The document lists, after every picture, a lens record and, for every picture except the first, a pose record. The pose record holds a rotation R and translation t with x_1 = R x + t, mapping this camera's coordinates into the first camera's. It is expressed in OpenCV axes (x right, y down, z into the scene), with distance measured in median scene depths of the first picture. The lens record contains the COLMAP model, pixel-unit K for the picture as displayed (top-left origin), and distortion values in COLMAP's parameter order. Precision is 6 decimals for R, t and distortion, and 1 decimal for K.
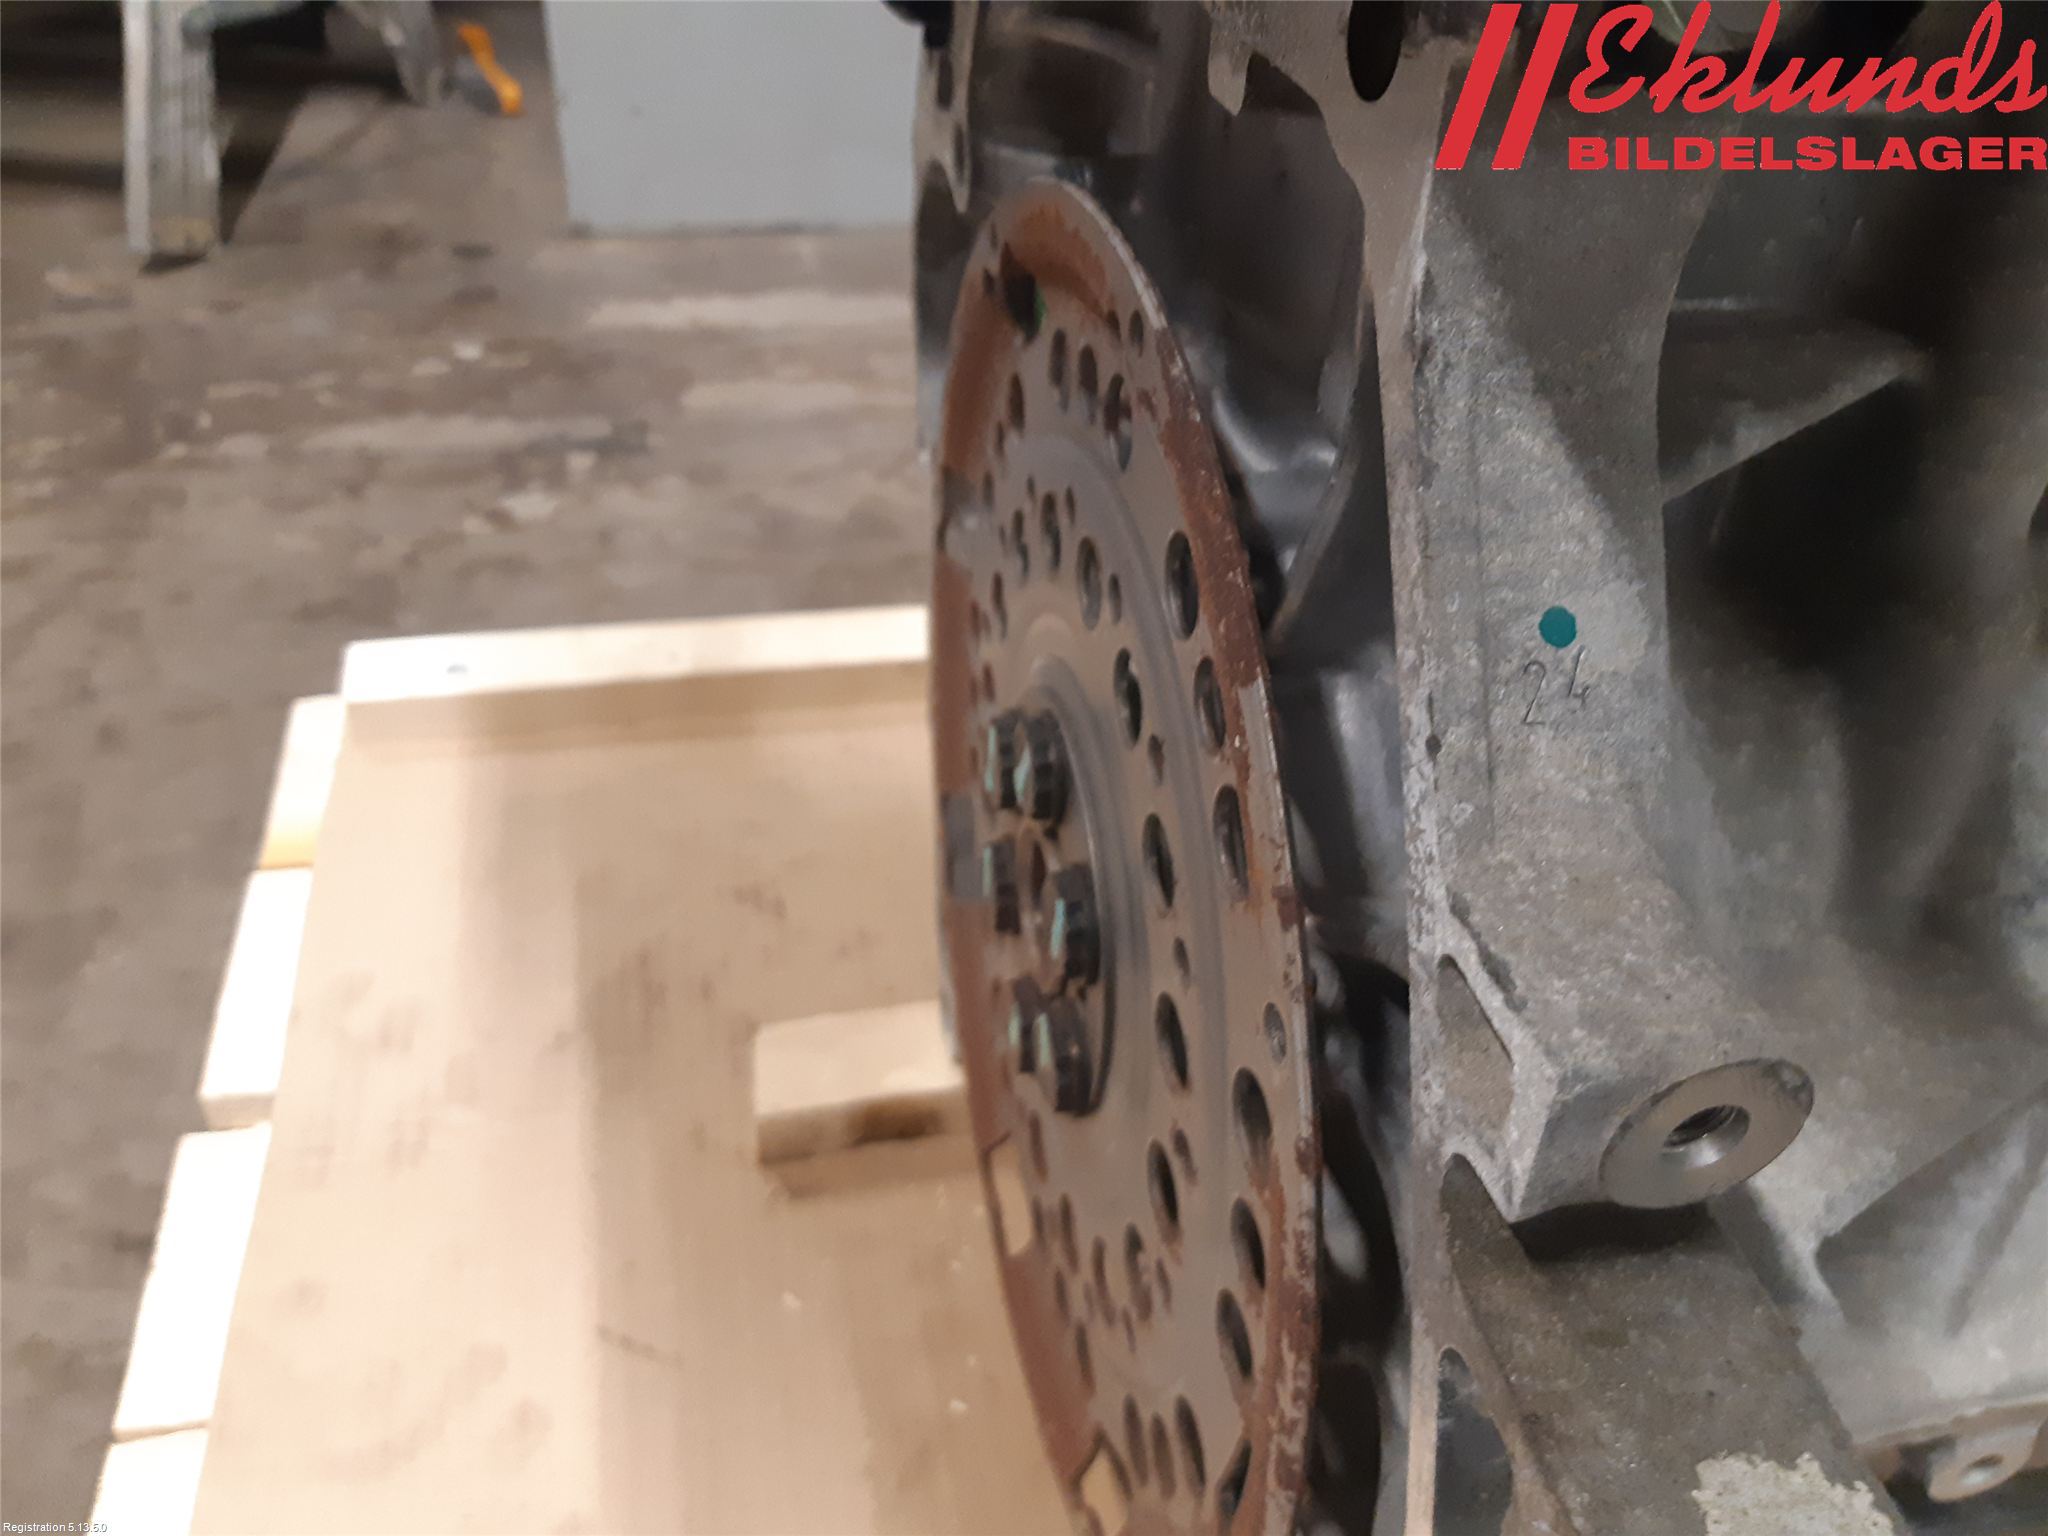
lens RADIAL K [[1719.2, 0, 1023.6], [0, 1719.2, 769.2], [0, 0, 1]] dist [-0.024254, -0.018322]
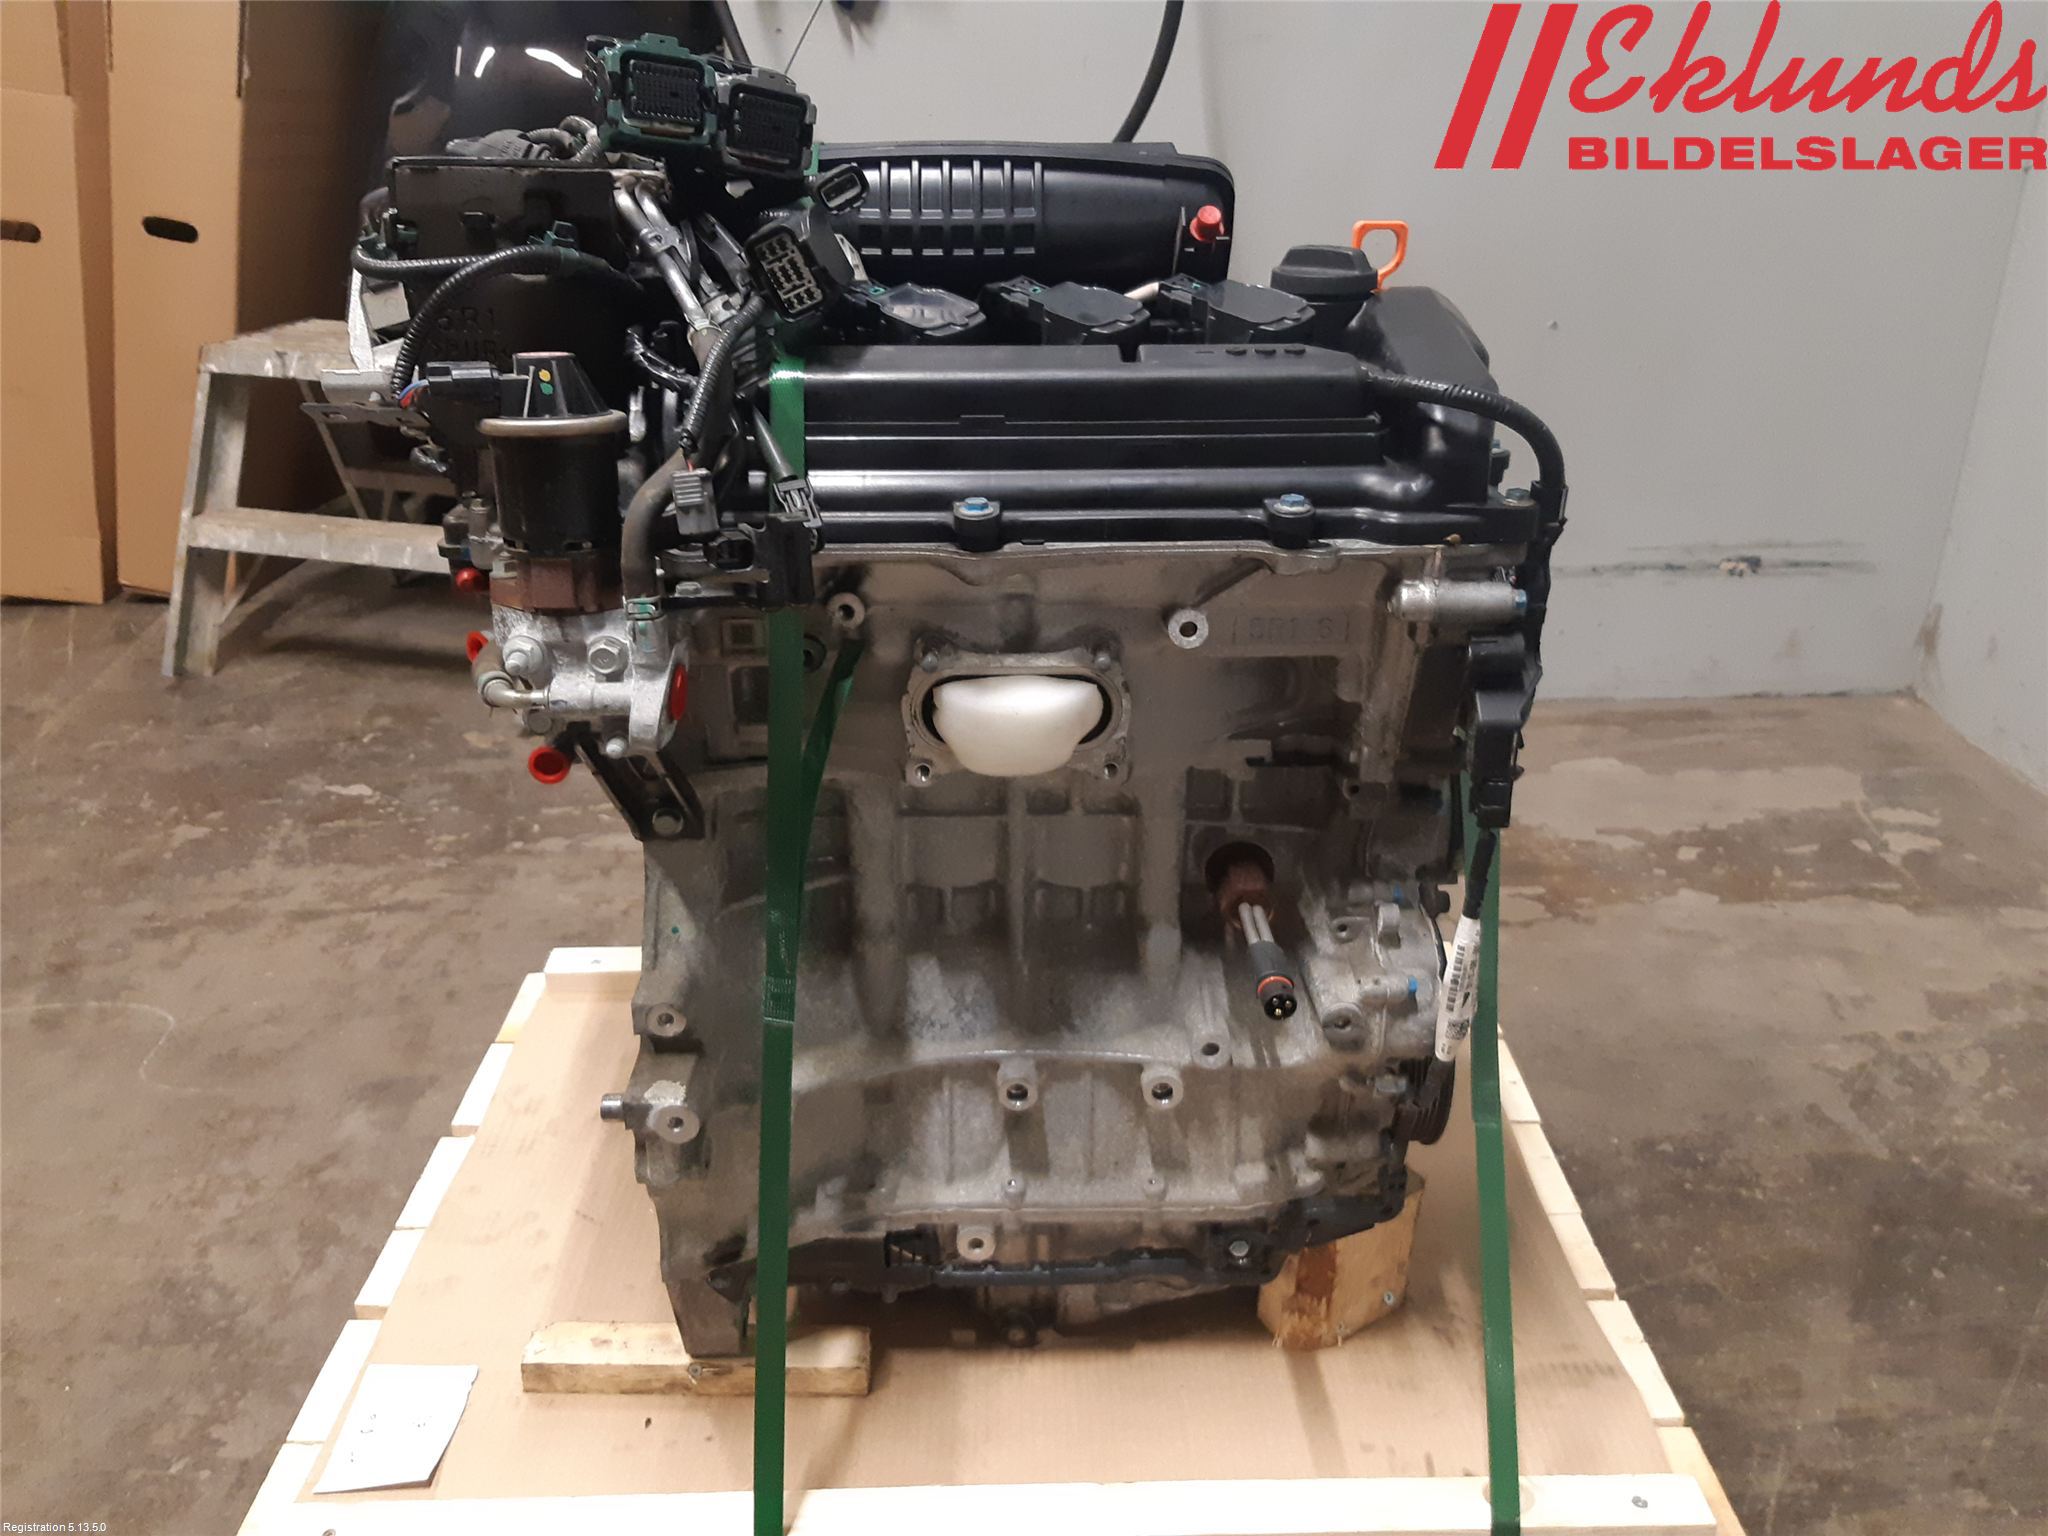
lens RADIAL K [[1588.1, 0, 1025.4], [0, 1588.1, 767.5], [0, 0, 1]] dist [-0.008191, -0.015909]
pose [[0.983146, 0.030557, -0.180249, 0.351674], [-0.070574, 0.972943, -0.220001, 0.066583], [0.168650, 0.229015, 0.958702, -0.564099]]
